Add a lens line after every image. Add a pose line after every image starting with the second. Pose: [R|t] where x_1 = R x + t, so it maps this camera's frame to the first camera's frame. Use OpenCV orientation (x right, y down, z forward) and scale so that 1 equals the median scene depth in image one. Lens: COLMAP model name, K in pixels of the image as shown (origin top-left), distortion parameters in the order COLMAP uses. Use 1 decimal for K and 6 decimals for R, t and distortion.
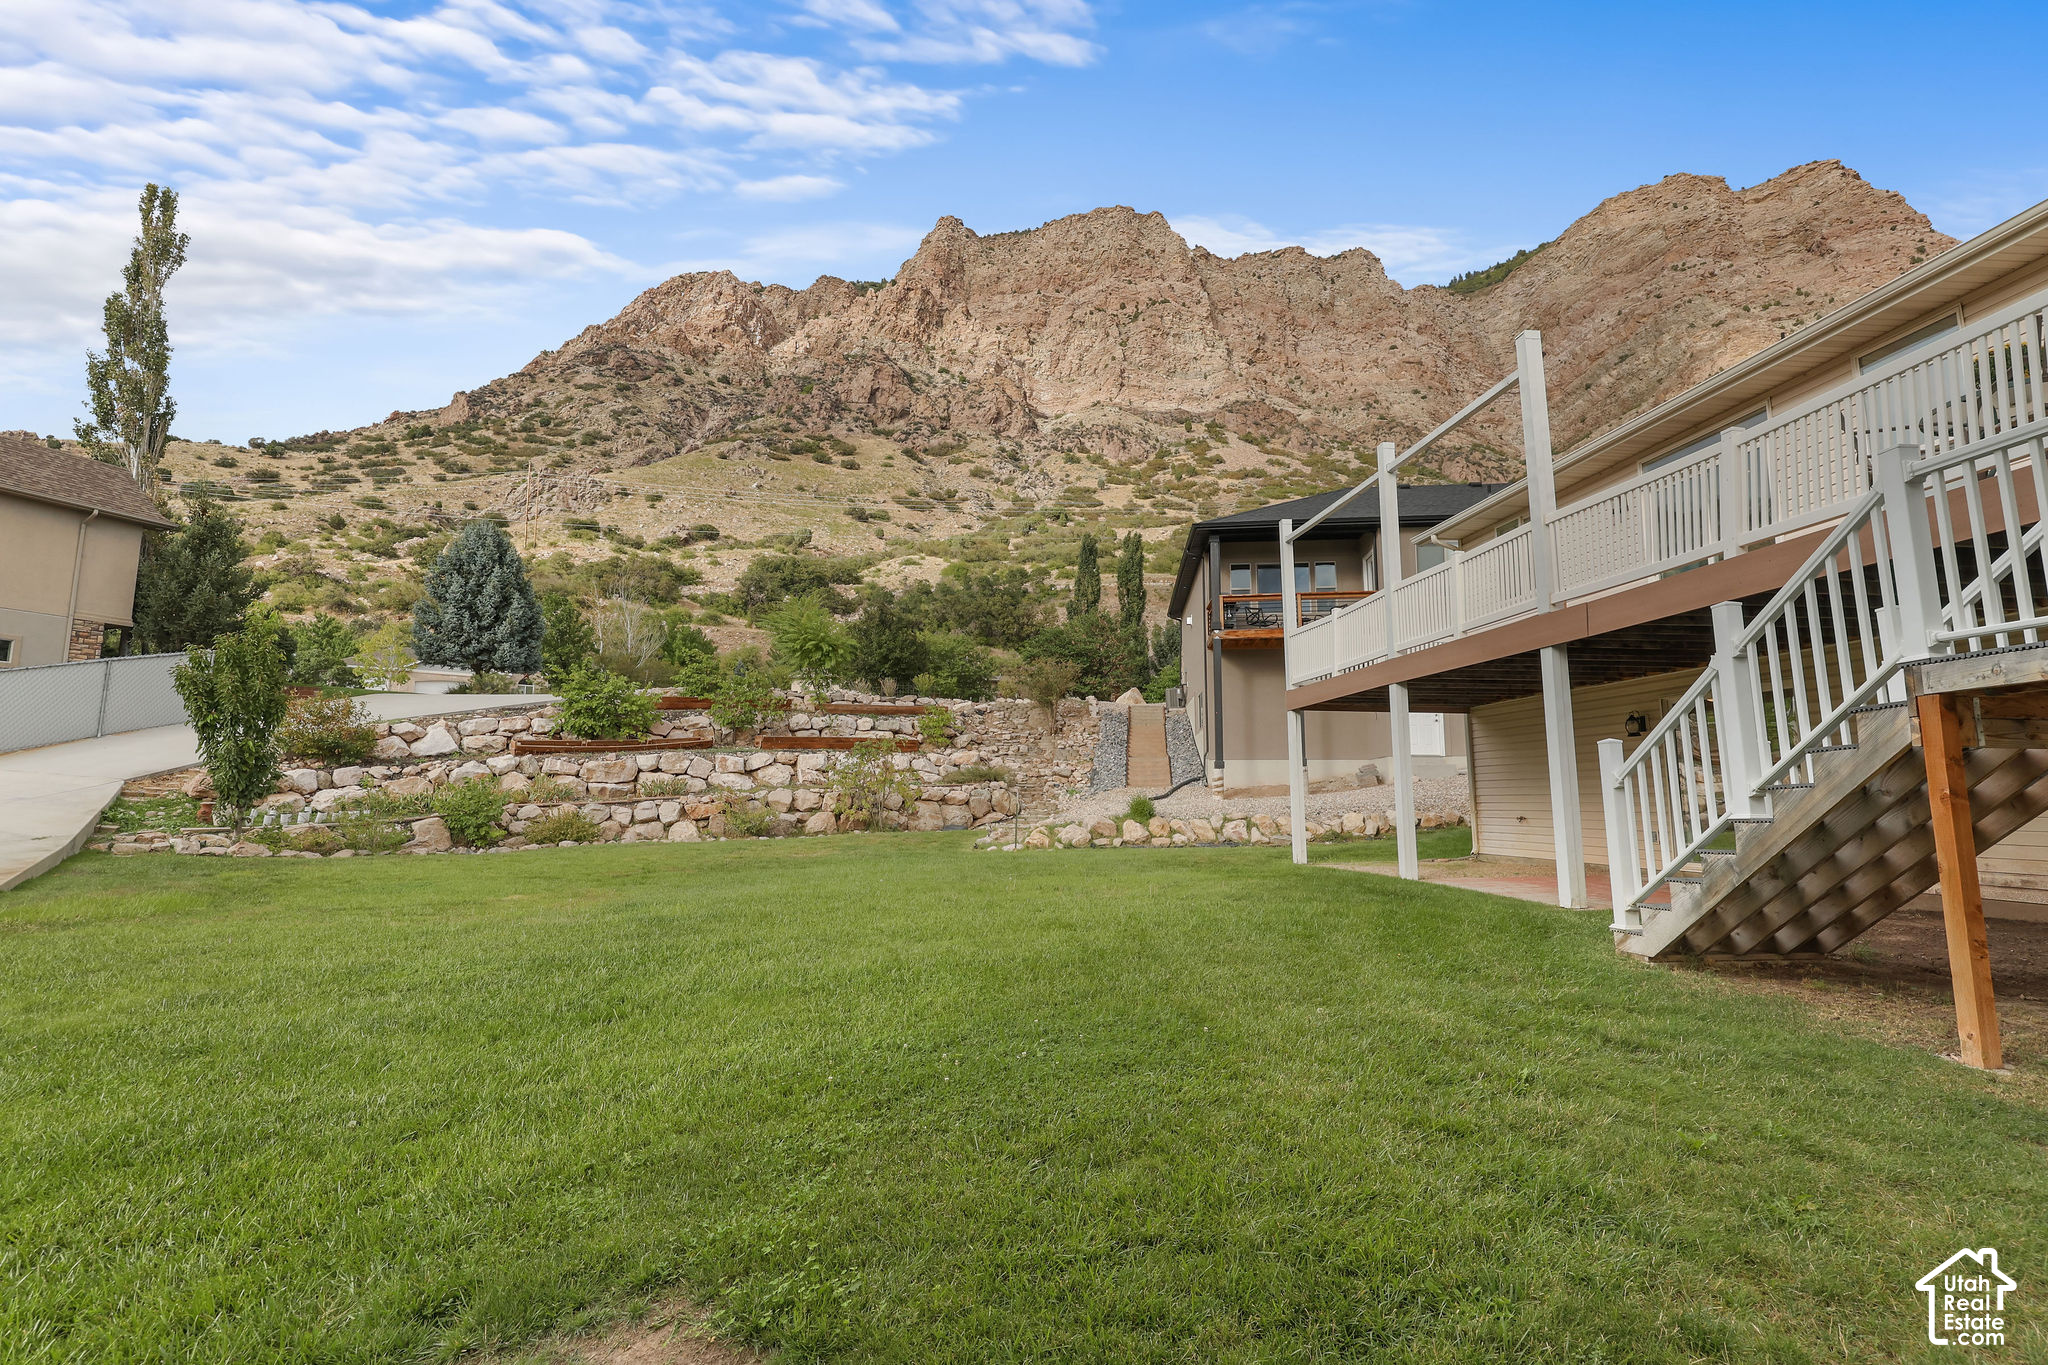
lens RADIAL K [[934.0, 0, 1023.7], [0, 934.0, 679.5], [0, 0, 1]] dist [0.001818, 0.000348]
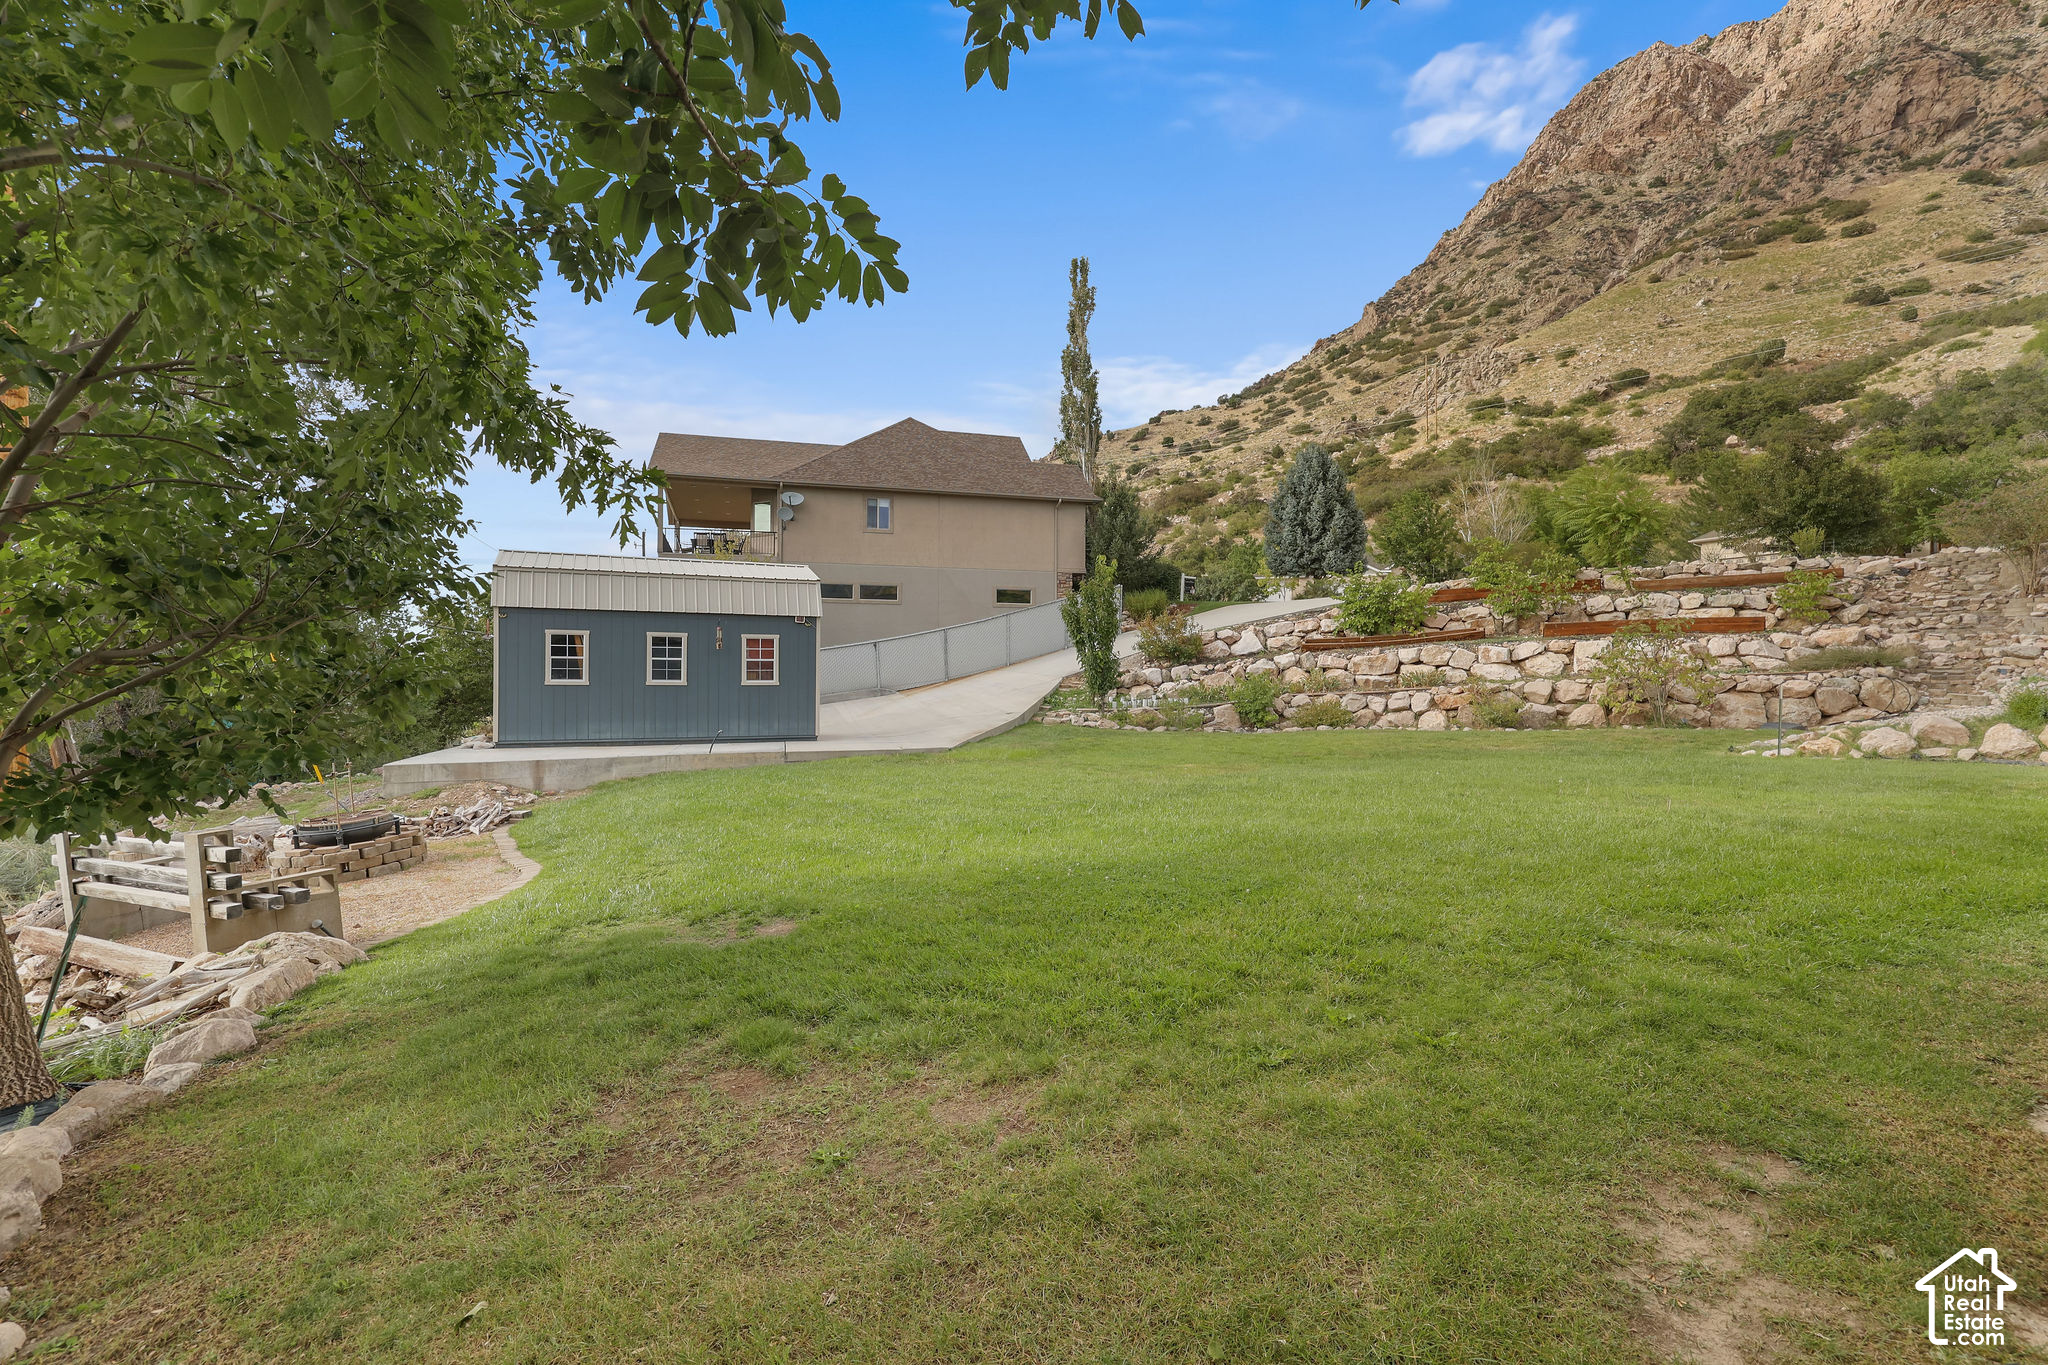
lens RADIAL K [[934.0, 0, 1024.1], [0, 934.0, 685.6], [0, 0, 1]] dist [0.001818, 0.000348]
pose [[0.603313, 0.000754, -0.797504, 0.120402], [0.102074, 0.991702, 0.078157, -0.003683], [0.790945, -0.128558, 0.598229, 0.005103]]
